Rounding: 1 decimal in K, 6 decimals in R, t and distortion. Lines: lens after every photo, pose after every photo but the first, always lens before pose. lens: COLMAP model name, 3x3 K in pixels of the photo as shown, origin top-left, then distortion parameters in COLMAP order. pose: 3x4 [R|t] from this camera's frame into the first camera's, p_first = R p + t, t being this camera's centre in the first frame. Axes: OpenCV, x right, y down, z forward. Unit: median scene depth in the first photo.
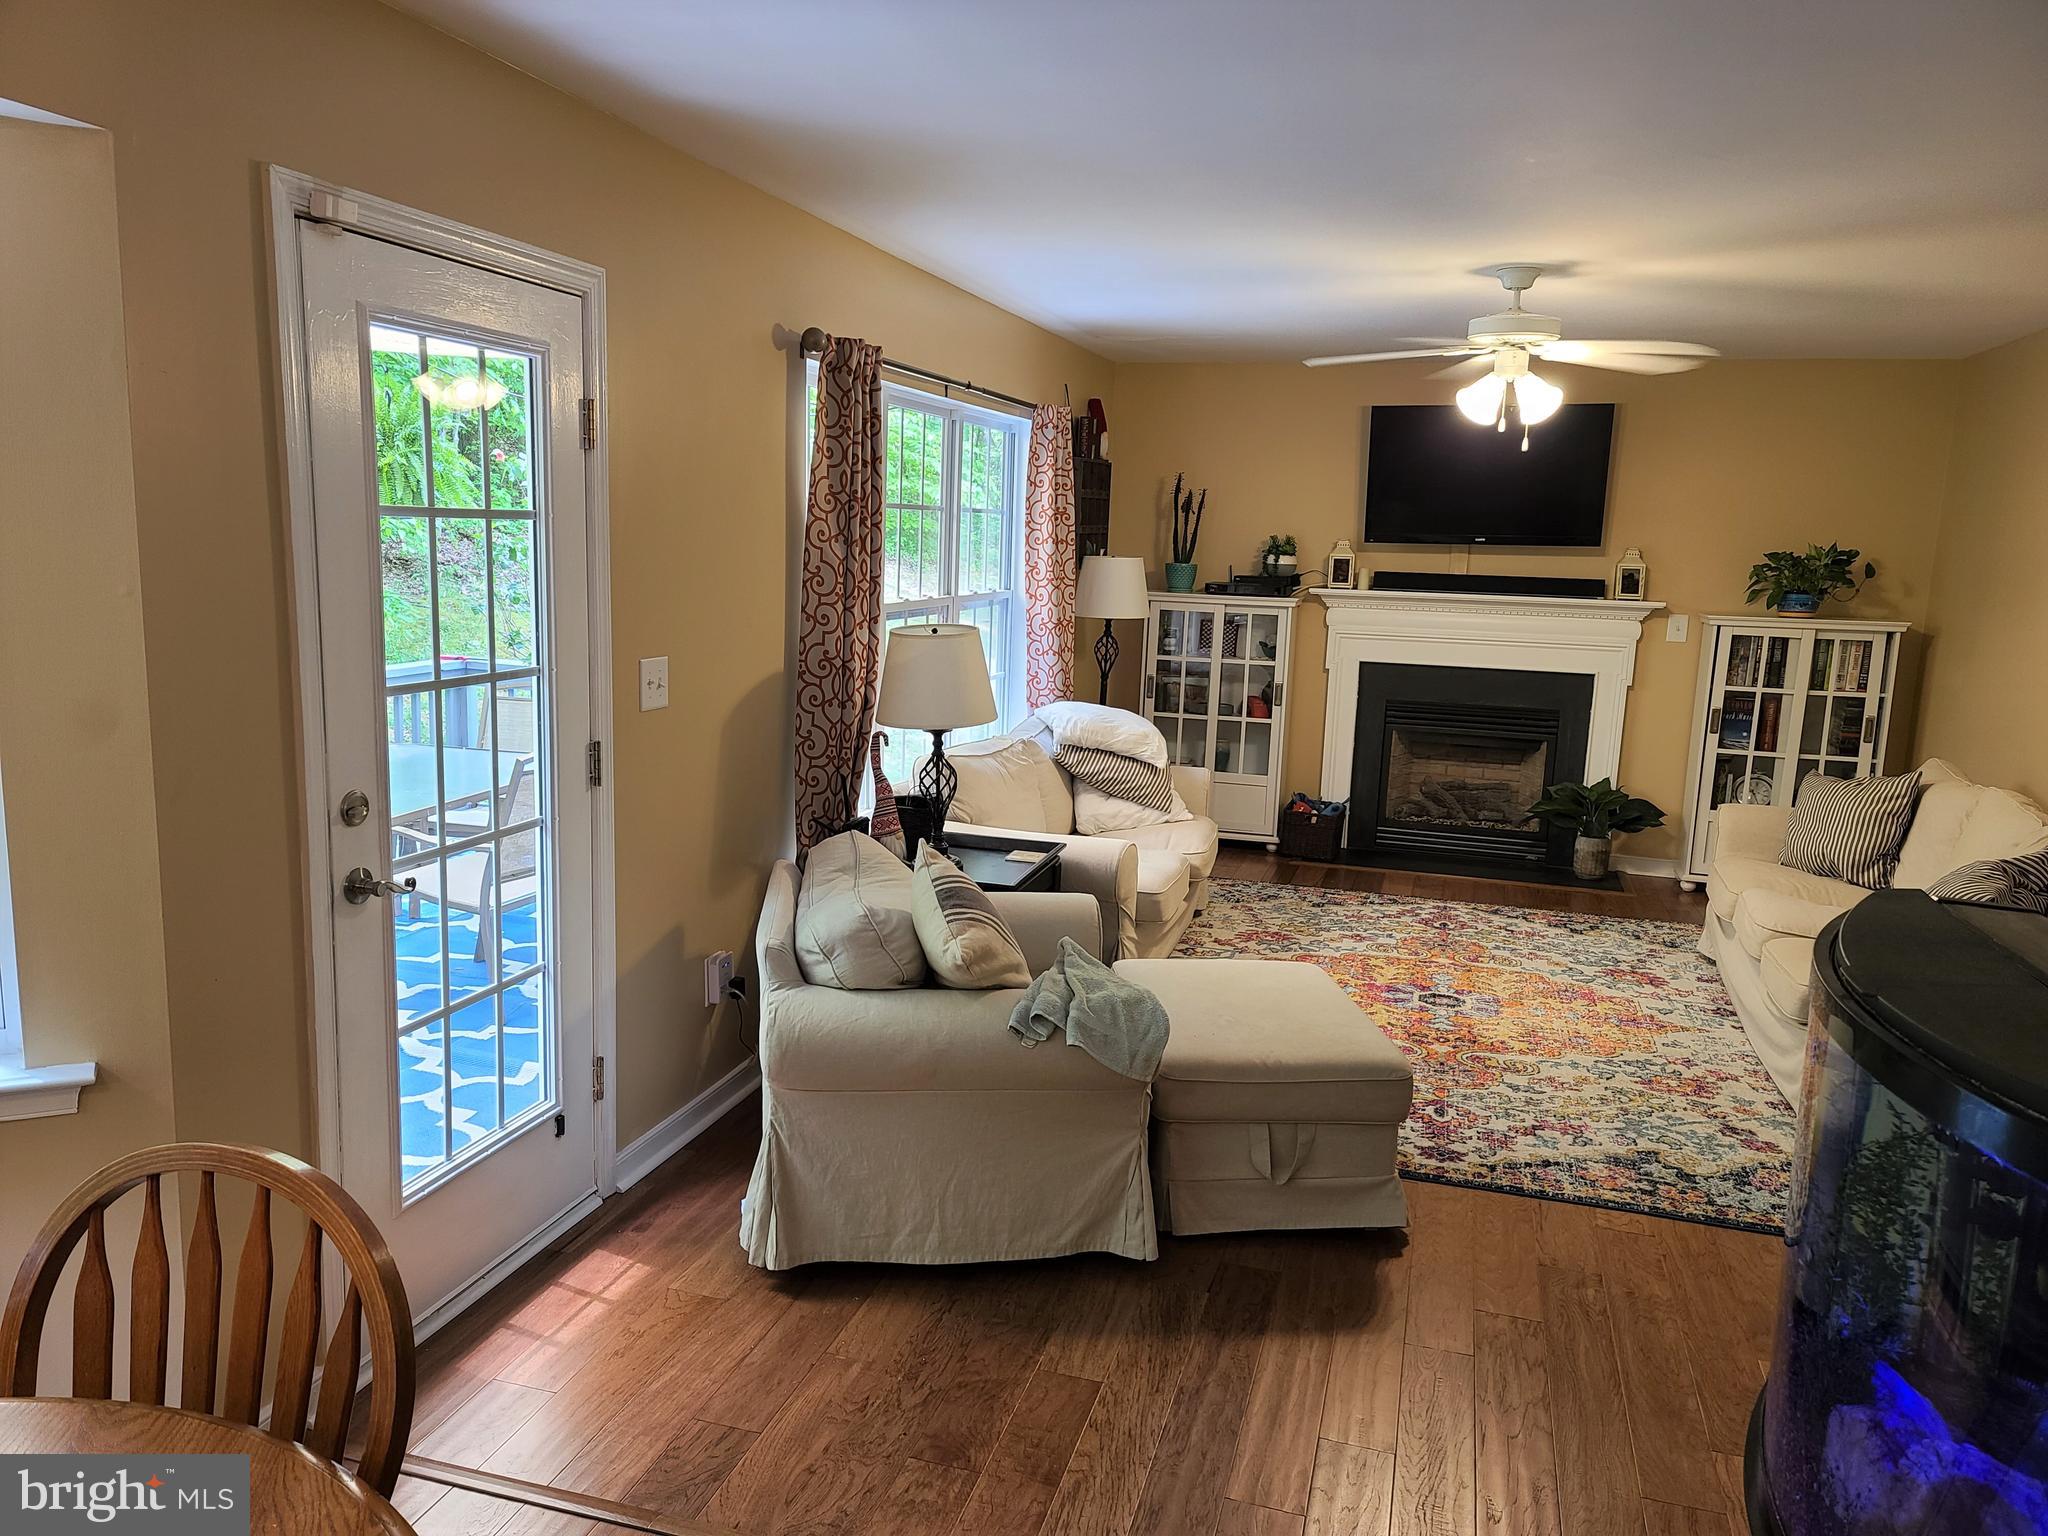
lens RADIAL K [[1479.6, 0, 1019.6], [0, 1479.6, 766.5], [0, 0, 1]] dist [0.053570, -0.030925]
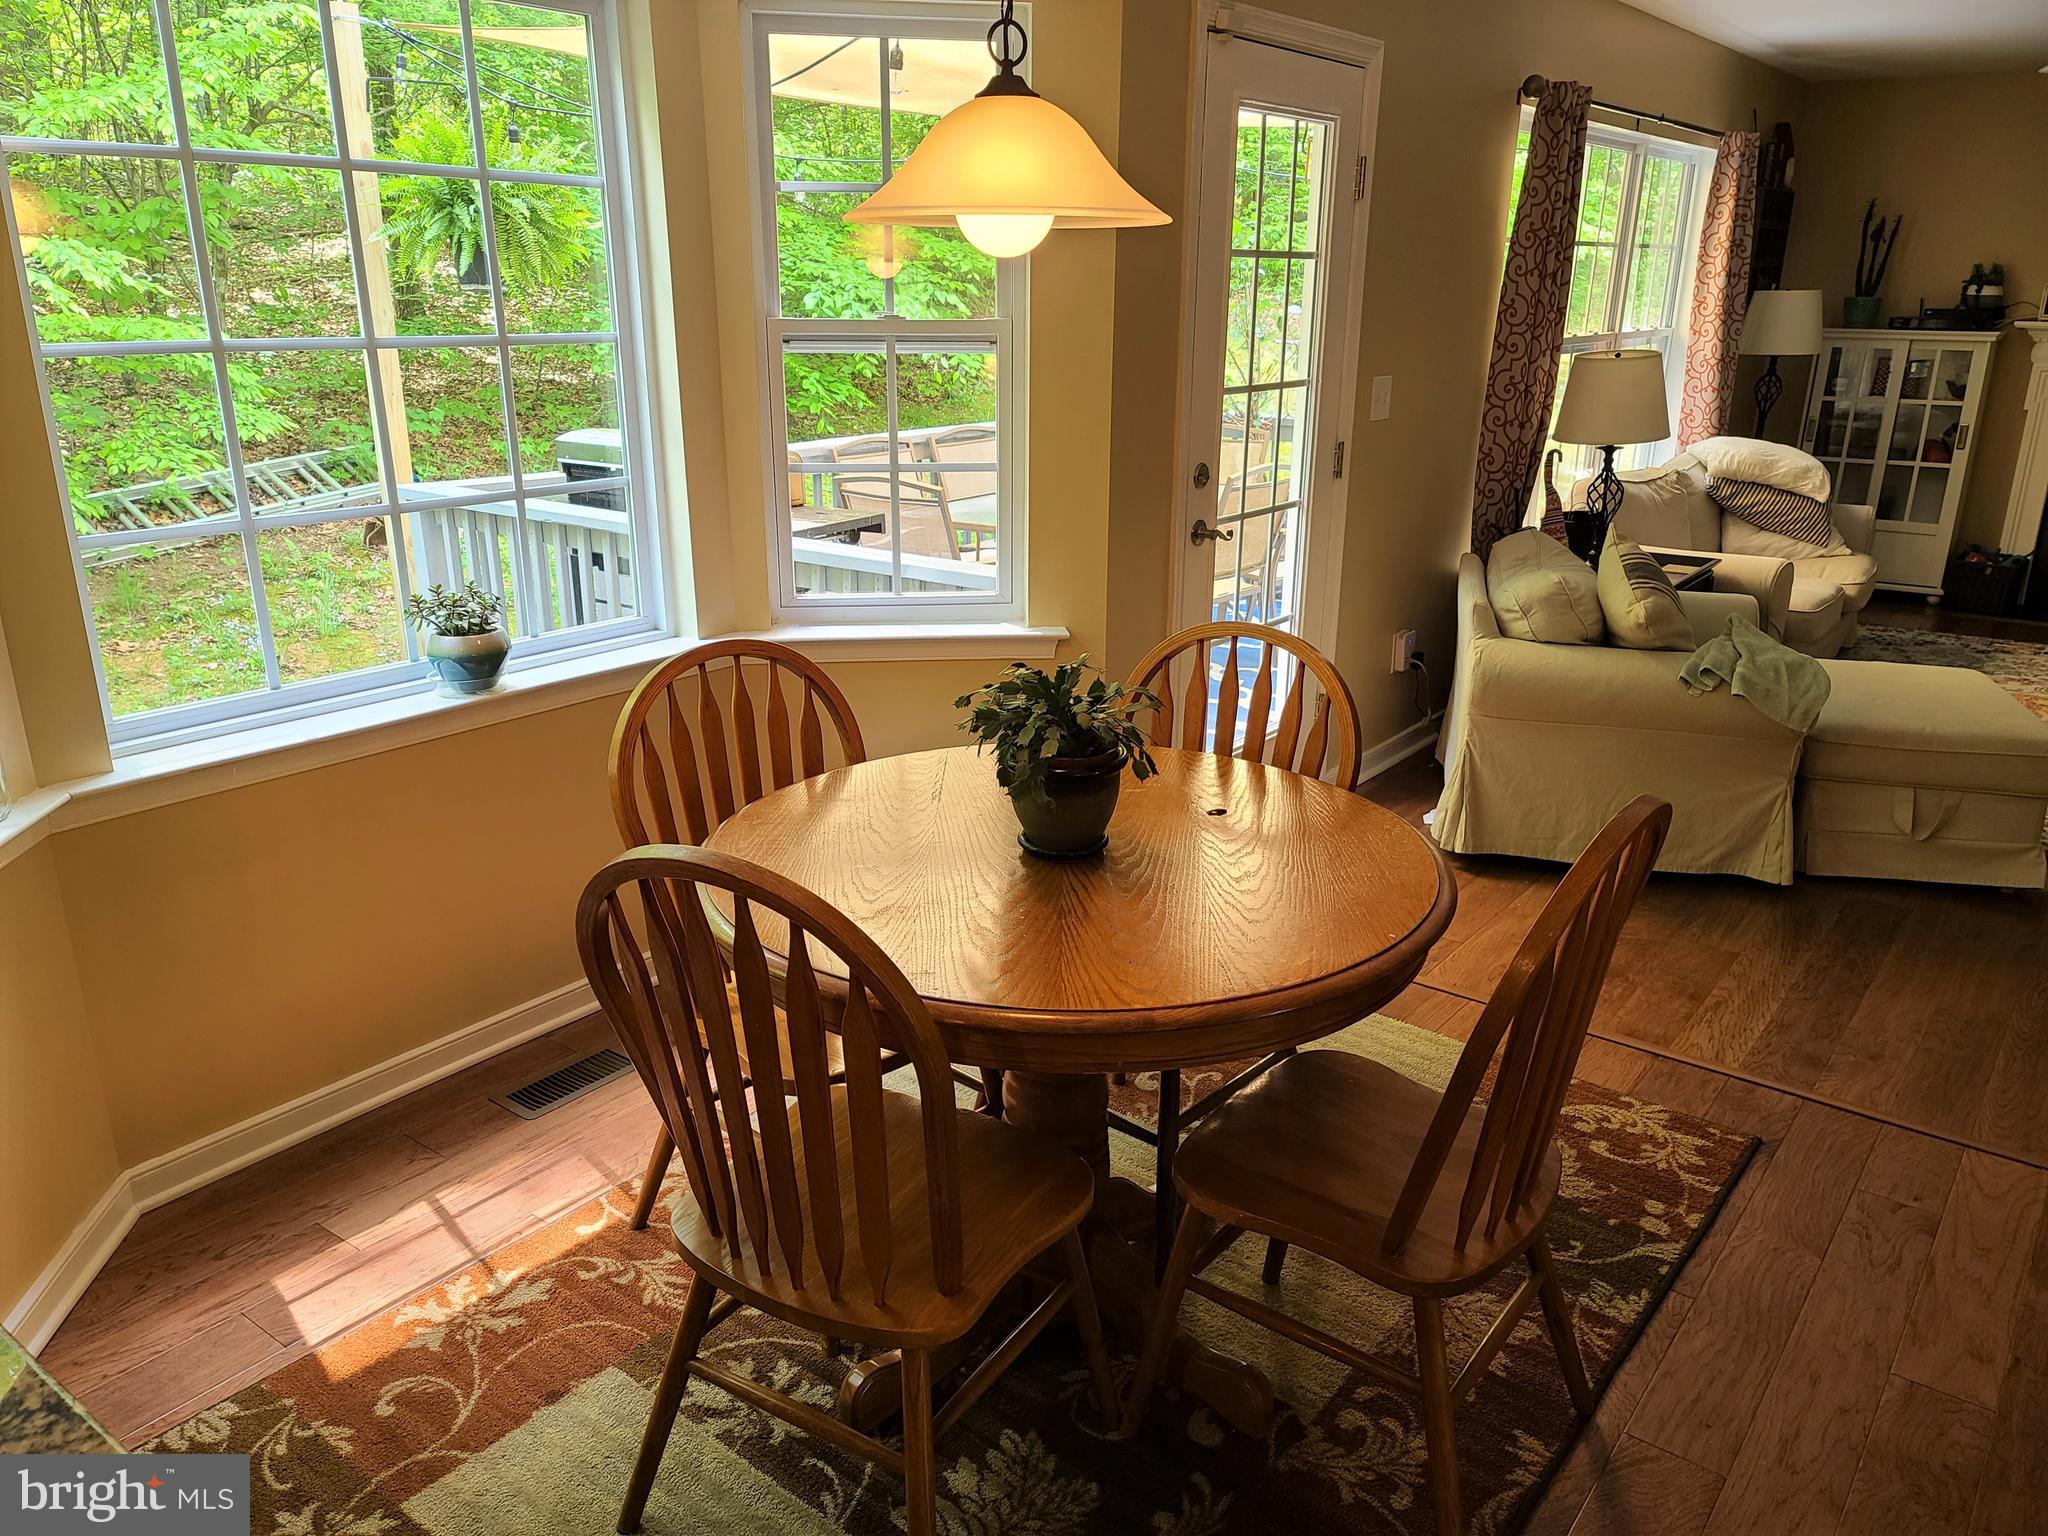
lens RADIAL K [[1479.6, 0, 1020.7], [0, 1479.6, 784.3], [0, 0, 1]] dist [0.053570, -0.030925]
pose [[0.932143, 0.085217, -0.351921, -0.052249], [-0.029245, 0.986455, 0.161405, 0.058059], [0.360908, -0.140161, 0.922009, -0.244016]]
